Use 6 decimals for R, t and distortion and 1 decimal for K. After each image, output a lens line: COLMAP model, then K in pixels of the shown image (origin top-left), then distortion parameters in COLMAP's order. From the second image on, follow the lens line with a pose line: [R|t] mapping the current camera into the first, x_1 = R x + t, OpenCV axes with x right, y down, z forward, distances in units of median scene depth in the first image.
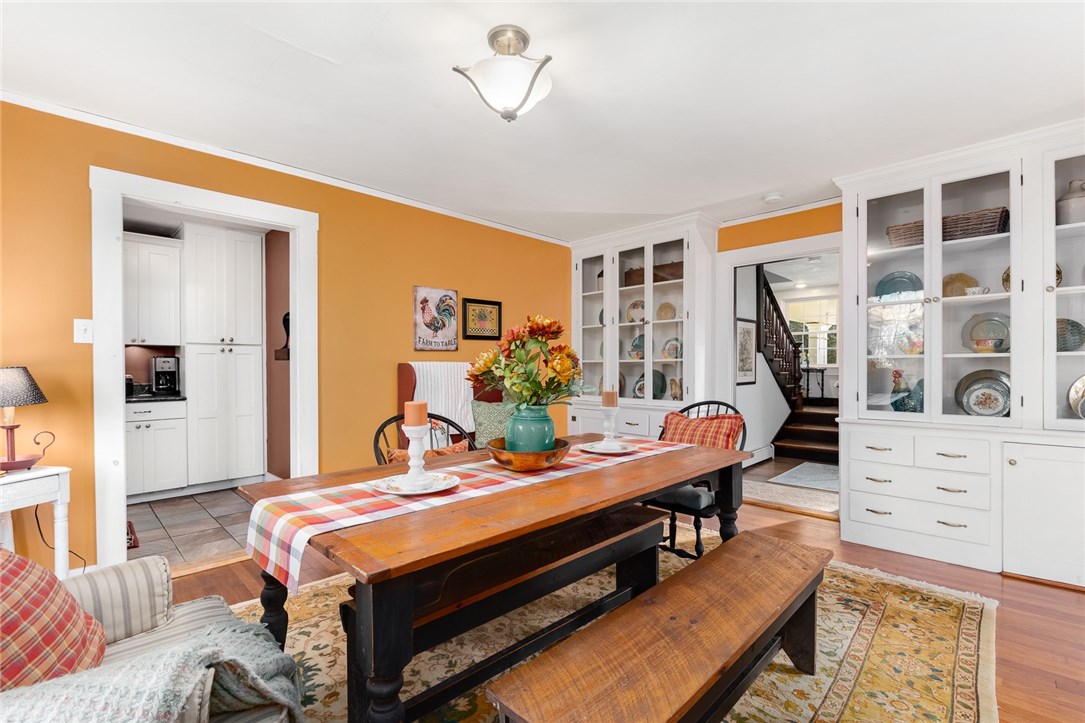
lens RADIAL K [[478.6, 0, 543.5], [0, 478.6, 366.4], [0, 0, 1]] dist [0.022631, 0.000133]
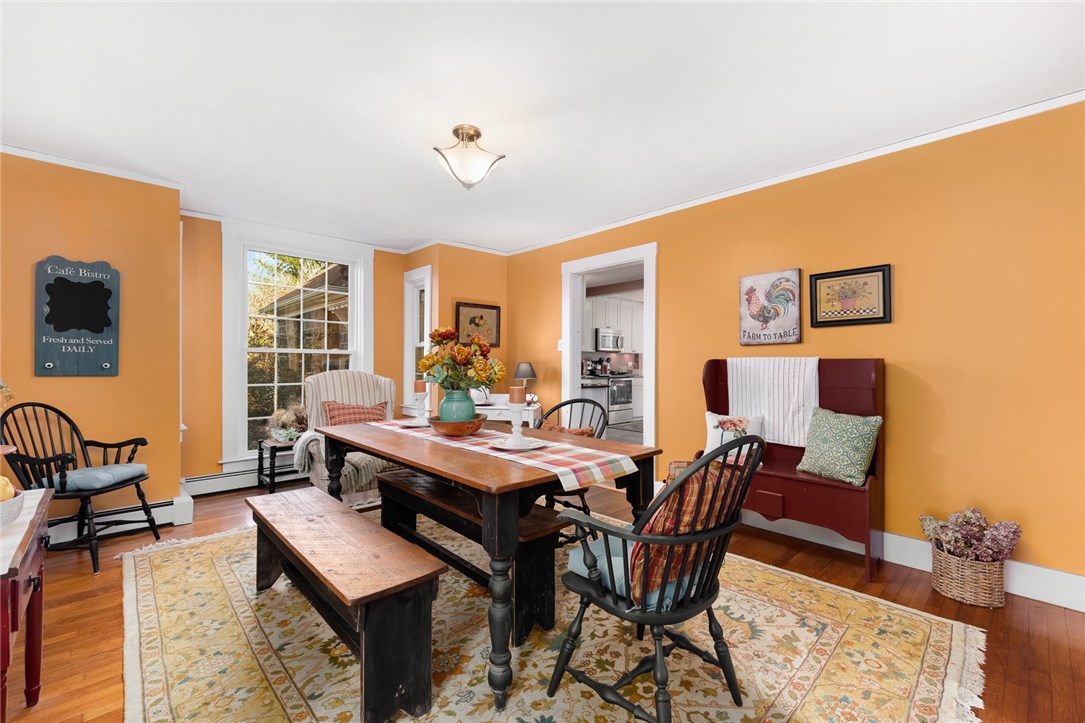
lens RADIAL K [[446.2, 0, 544.0], [0, 446.2, 361.0], [0, 0, 1]] dist [-0.000823, 0.000046]
pose [[-0.019227, -0.004701, -0.999804, 0.593834], [0.000349, 0.999989, -0.004708, 0.001012], [0.999815, -0.000439, -0.019225, 0.605068]]
